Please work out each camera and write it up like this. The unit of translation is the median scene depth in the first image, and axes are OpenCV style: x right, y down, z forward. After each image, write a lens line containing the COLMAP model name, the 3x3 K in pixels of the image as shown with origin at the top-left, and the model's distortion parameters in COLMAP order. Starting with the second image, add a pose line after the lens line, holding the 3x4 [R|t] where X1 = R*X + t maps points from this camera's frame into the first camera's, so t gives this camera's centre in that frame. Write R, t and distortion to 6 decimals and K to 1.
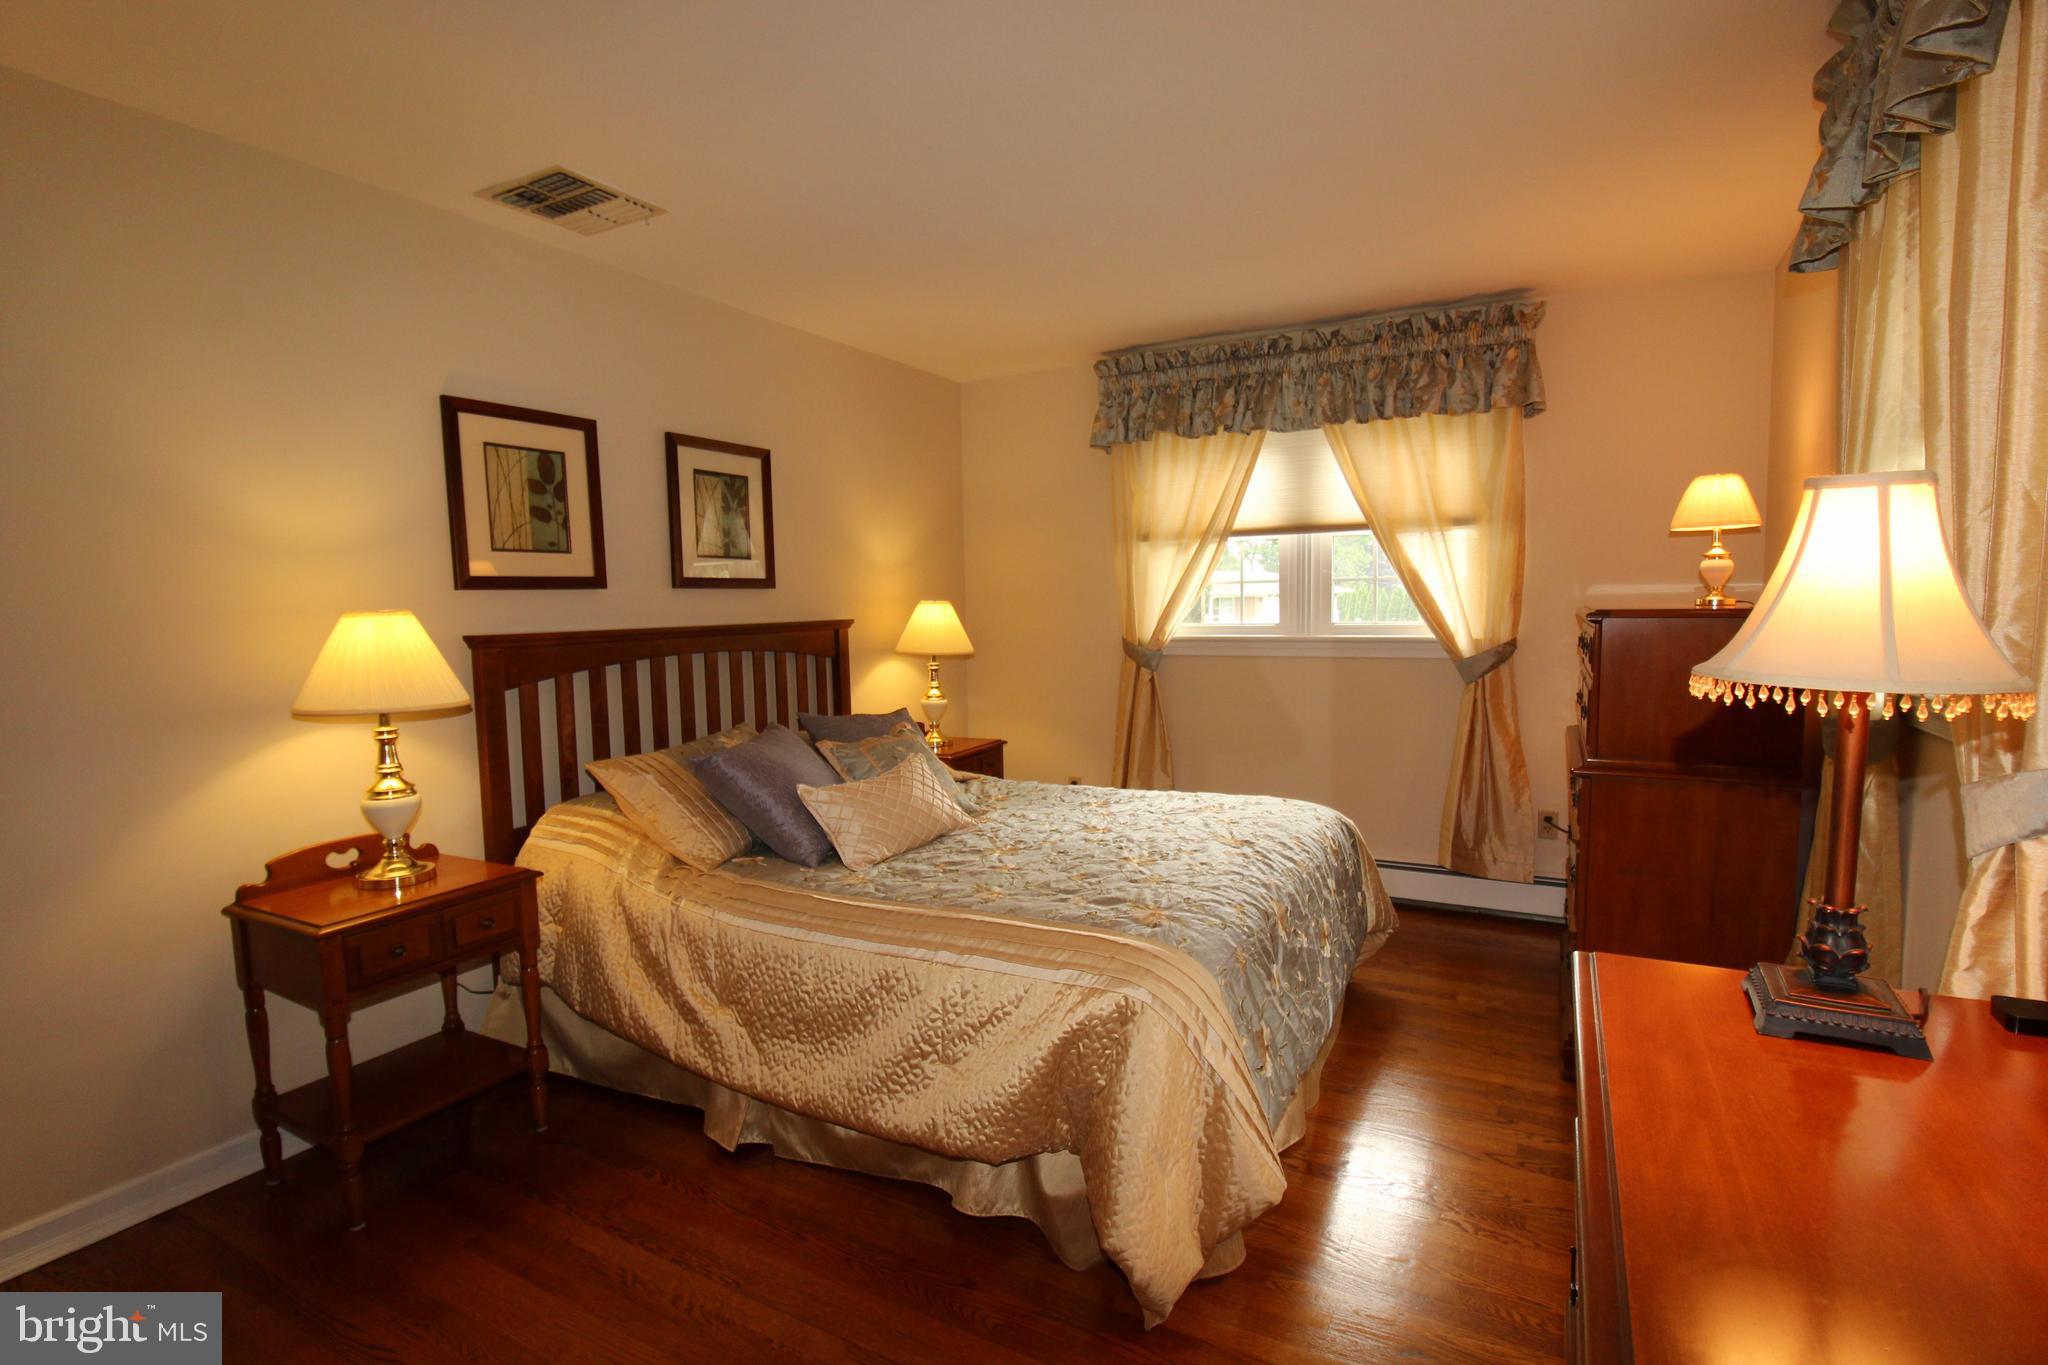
lens RADIAL K [[968.3, 0, 1031.3], [0, 968.3, 683.7], [0, 0, 1]] dist [-0.001467, -0.015189]
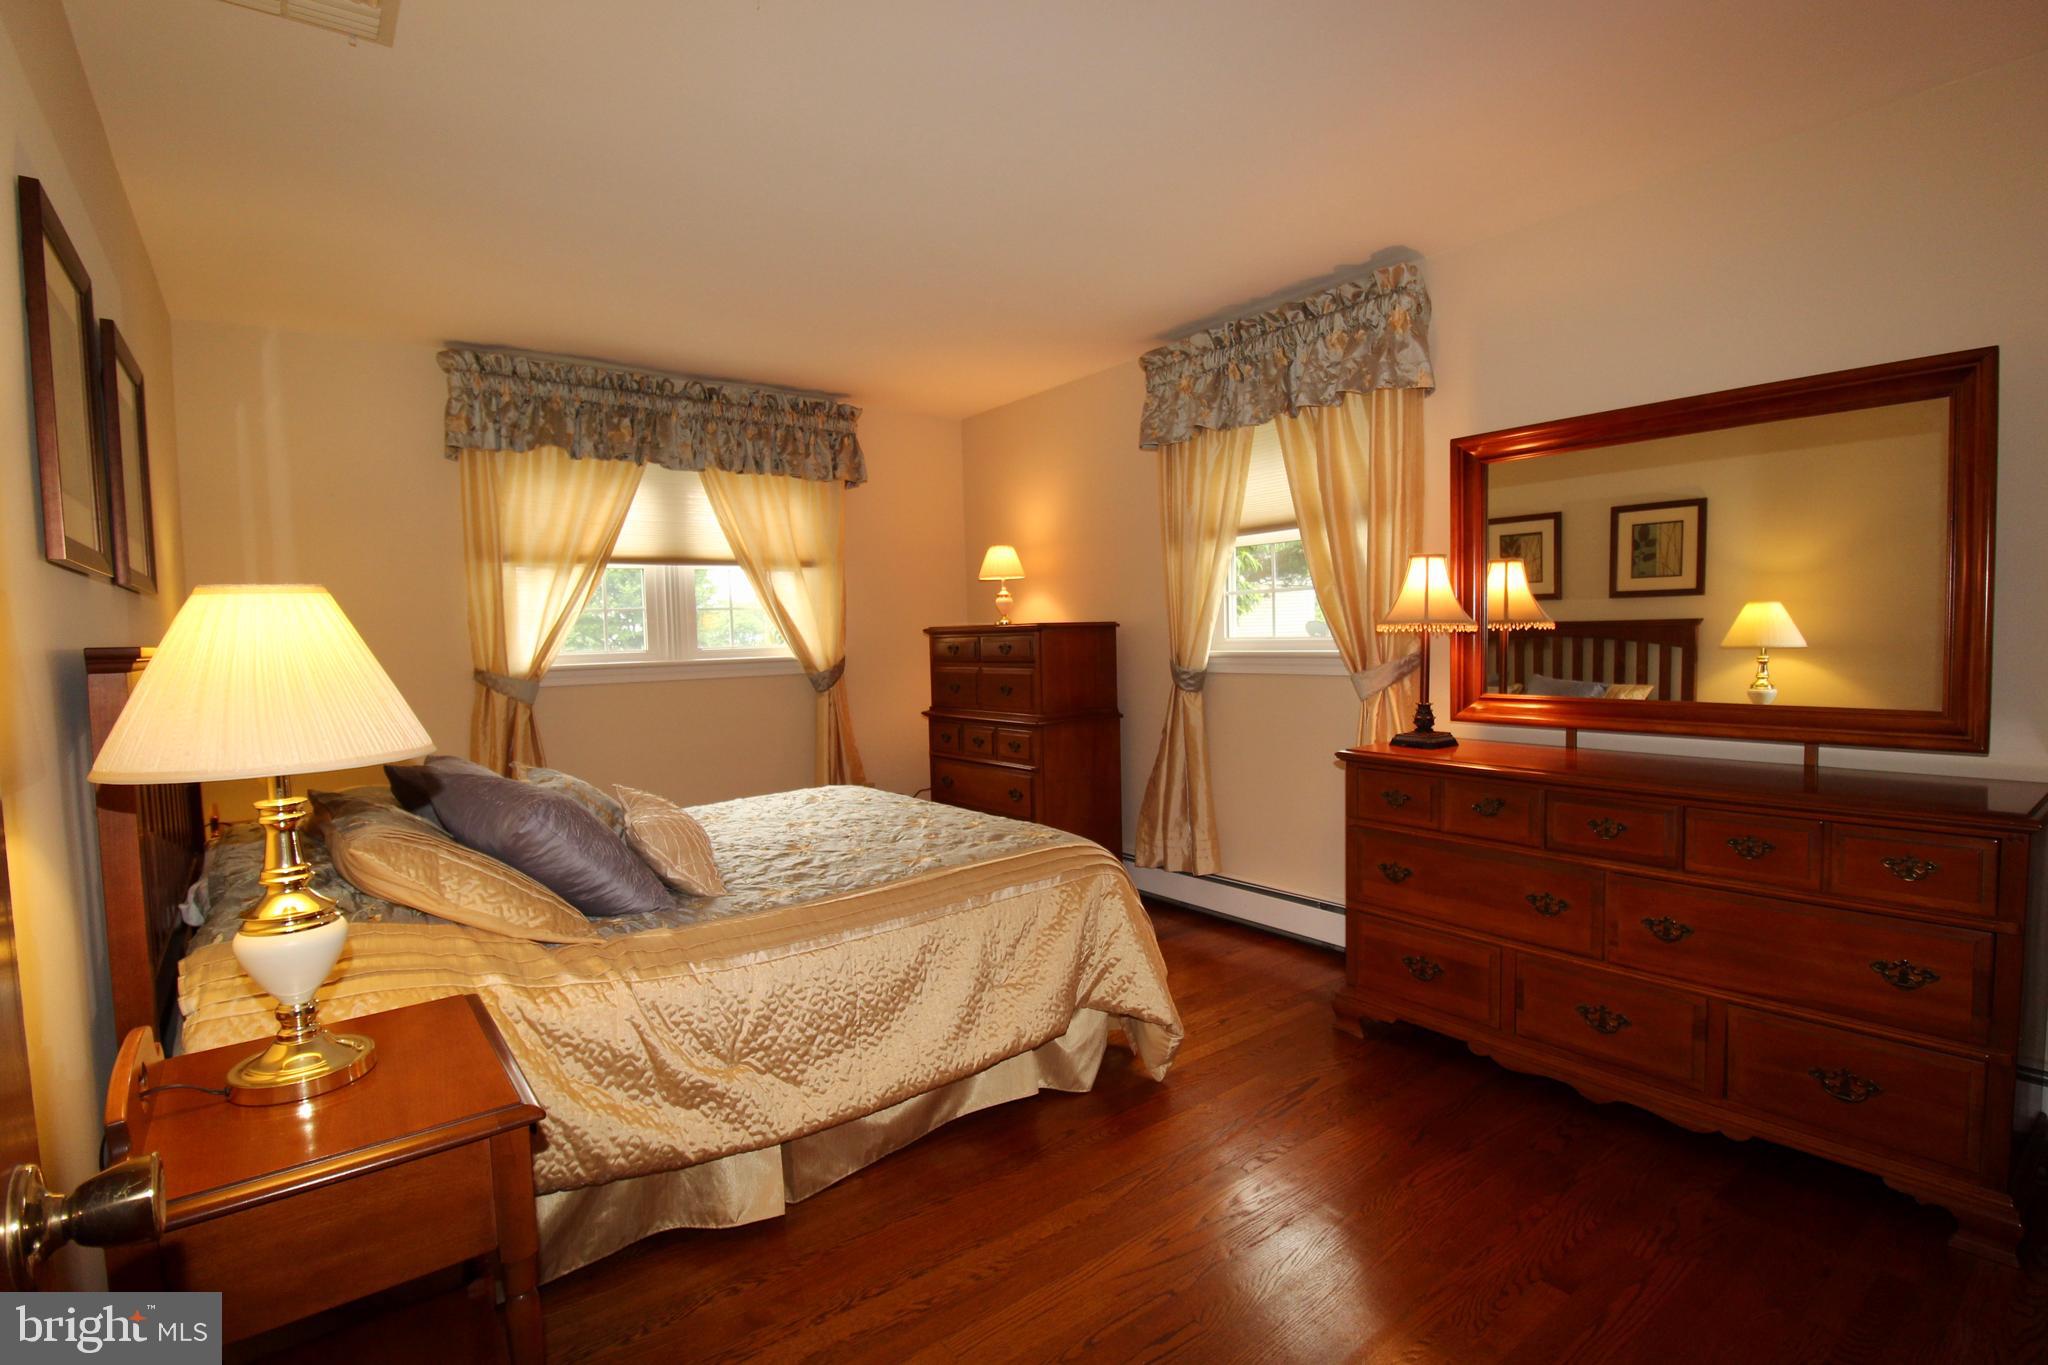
lens RADIAL K [[968.3, 0, 1031.3], [0, 968.3, 683.7], [0, 0, 1]] dist [-0.001467, -0.015189]
pose [[0.401381, -0.042708, 0.914915, -0.577105], [0.095981, 0.995374, 0.004356, 0.010448], [-0.910868, 0.086066, 0.403624, 0.226554]]
